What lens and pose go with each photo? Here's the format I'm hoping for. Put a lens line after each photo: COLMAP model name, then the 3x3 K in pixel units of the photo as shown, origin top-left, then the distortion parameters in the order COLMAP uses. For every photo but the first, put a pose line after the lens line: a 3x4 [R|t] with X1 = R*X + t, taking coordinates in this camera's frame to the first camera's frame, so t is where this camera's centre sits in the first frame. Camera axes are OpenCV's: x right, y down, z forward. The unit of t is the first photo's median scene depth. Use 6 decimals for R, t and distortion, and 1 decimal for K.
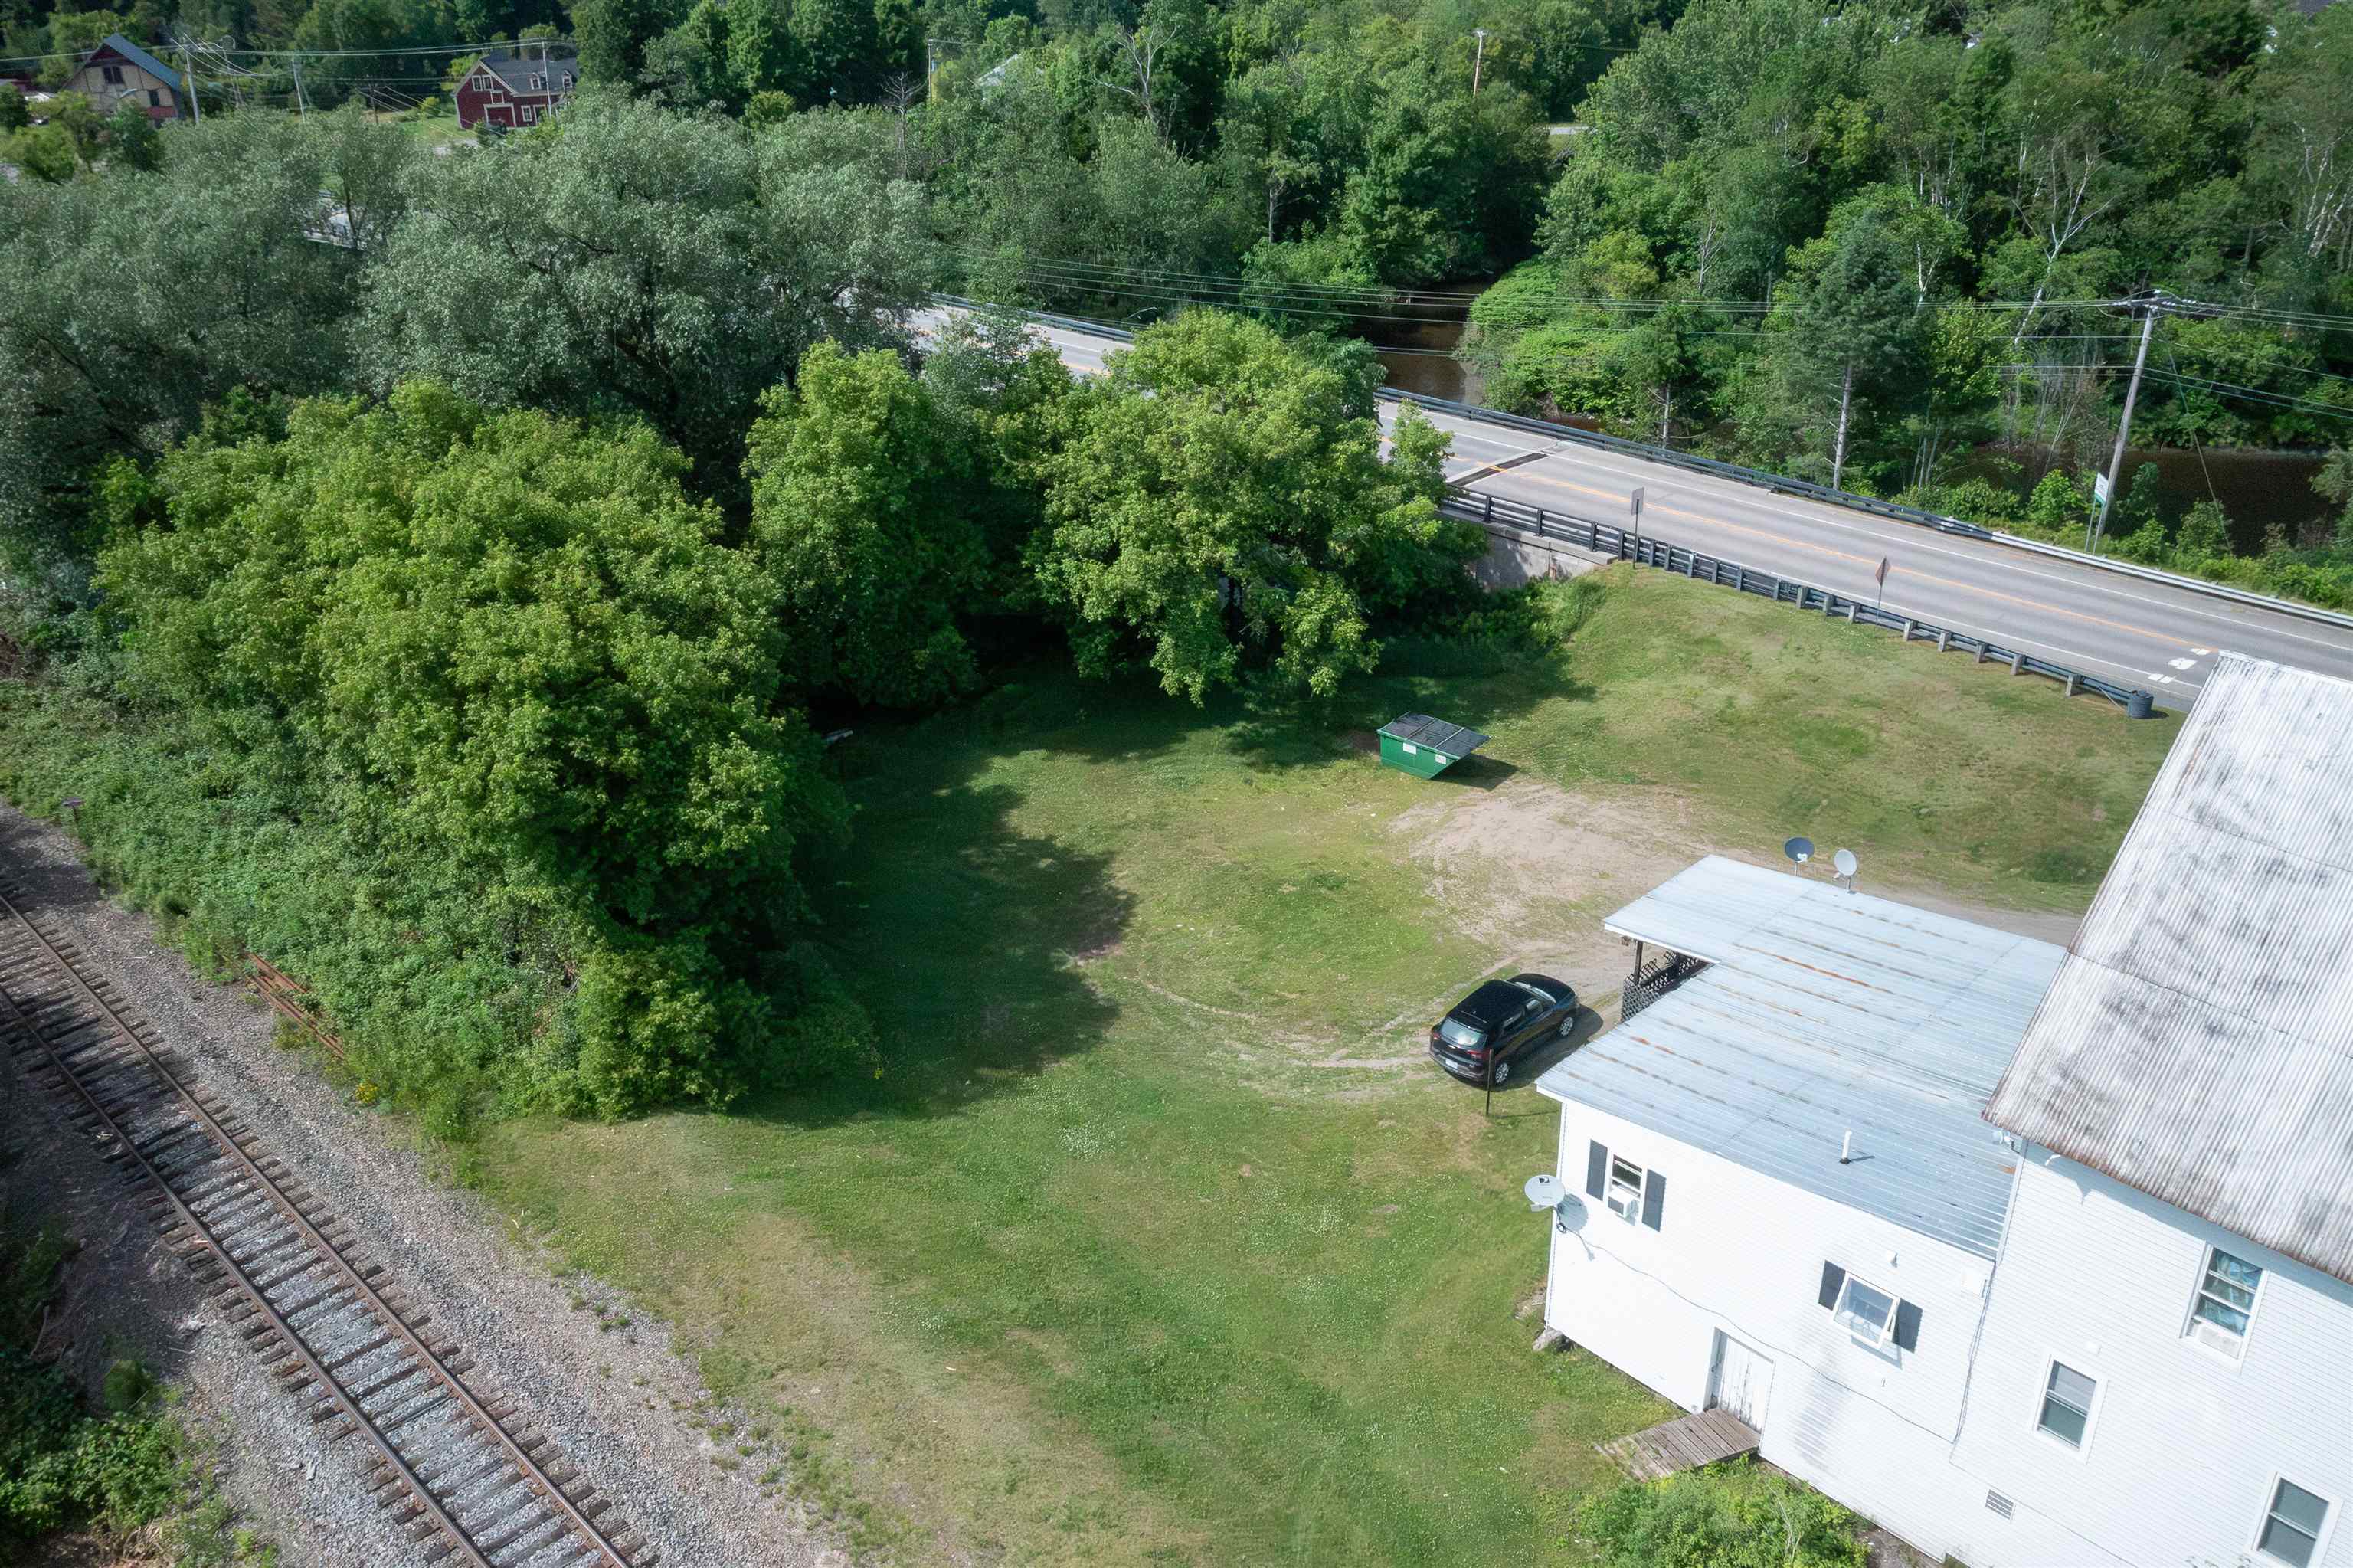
lens RADIAL K [[1841.3, 0, 1176.5], [0, 1841.3, 784.0], [0, 0, 1]] dist [-0.015438, 0.000294]
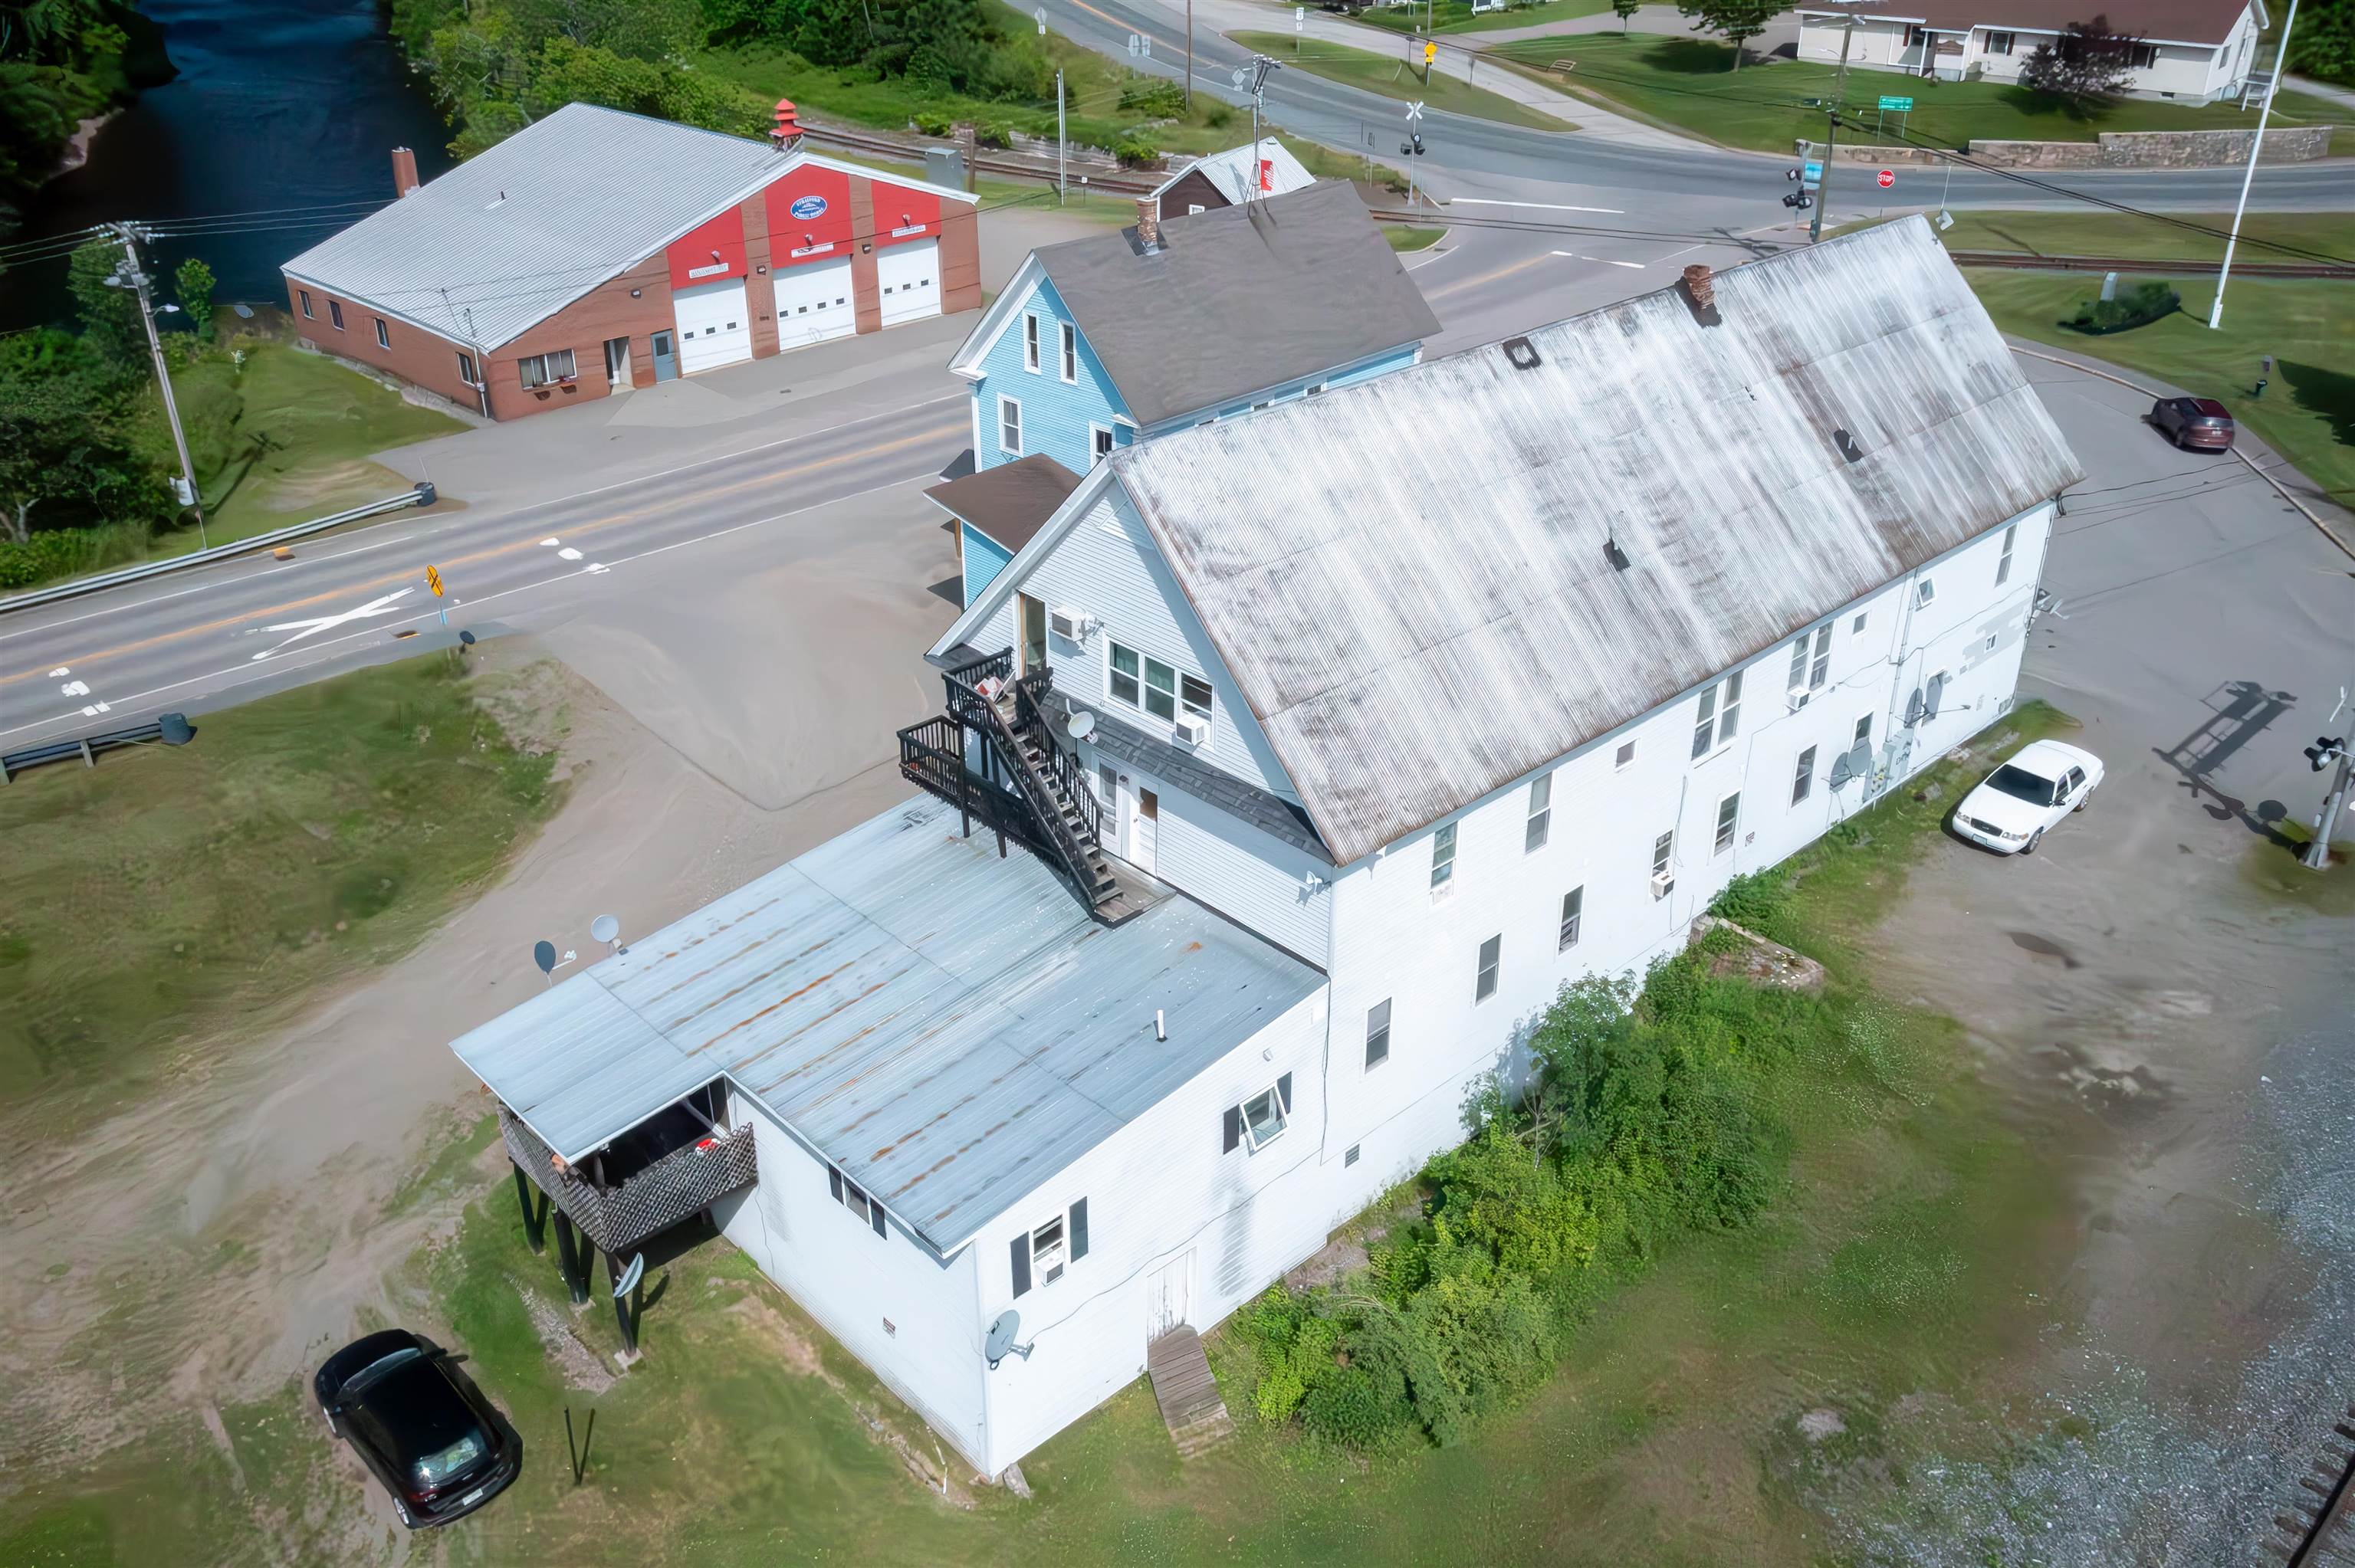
lens RADIAL K [[1921.5, 0, 1177.5], [0, 1921.5, 784.0], [0, 0, 1]] dist [-0.010546, -0.000366]
pose [[-0.011331, -0.454029, 0.890915, -0.386947], [0.431571, 0.801495, 0.413948, -0.255883], [-0.902008, 0.389183, 0.186864, 0.544973]]
